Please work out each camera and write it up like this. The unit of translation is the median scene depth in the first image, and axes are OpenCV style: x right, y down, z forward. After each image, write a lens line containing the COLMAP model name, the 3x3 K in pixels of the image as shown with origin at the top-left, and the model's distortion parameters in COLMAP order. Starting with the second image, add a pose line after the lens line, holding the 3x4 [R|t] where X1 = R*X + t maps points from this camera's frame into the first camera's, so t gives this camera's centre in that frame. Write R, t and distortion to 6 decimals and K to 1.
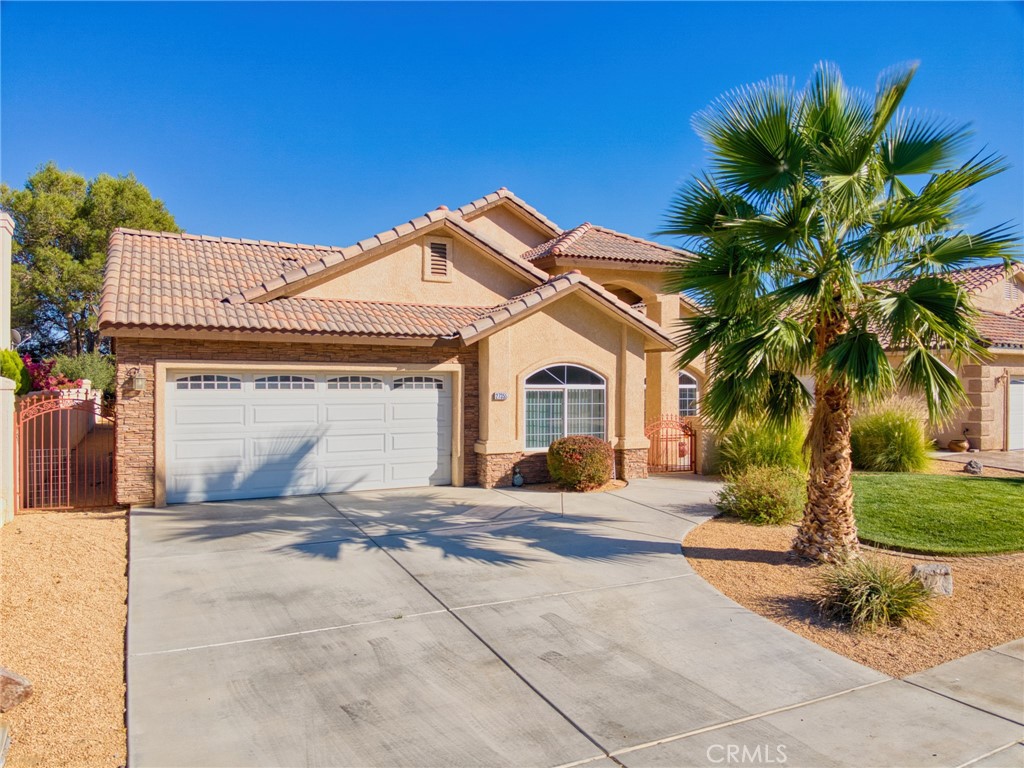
lens RADIAL K [[750.5, 0, 512.0], [0, 750.5, 384.0], [0, 0, 1]] dist [0.136158, -0.264938]
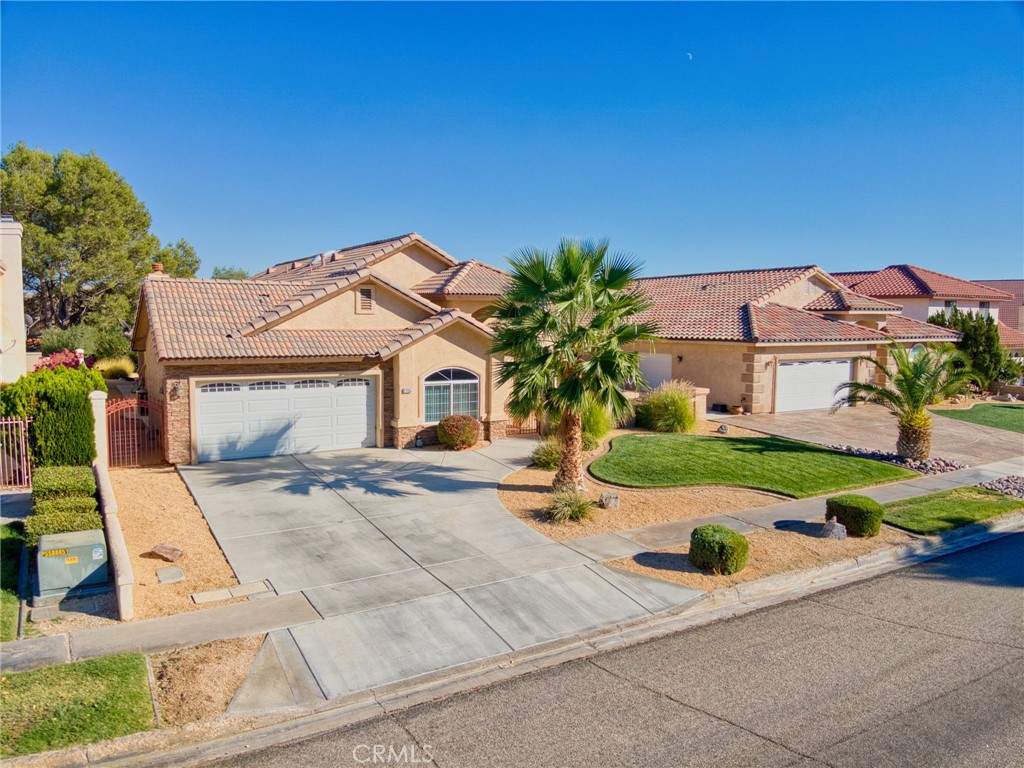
lens RADIAL K [[750.5, 0, 512.0], [0, 750.5, 384.0], [0, 0, 1]] dist [0.136158, -0.264938]
pose [[0.997585, -0.002941, 0.069389, 0.099613], [-0.003205, 0.996089, 0.088297, -0.144805], [-0.069378, -0.088306, 0.993674, -0.604789]]
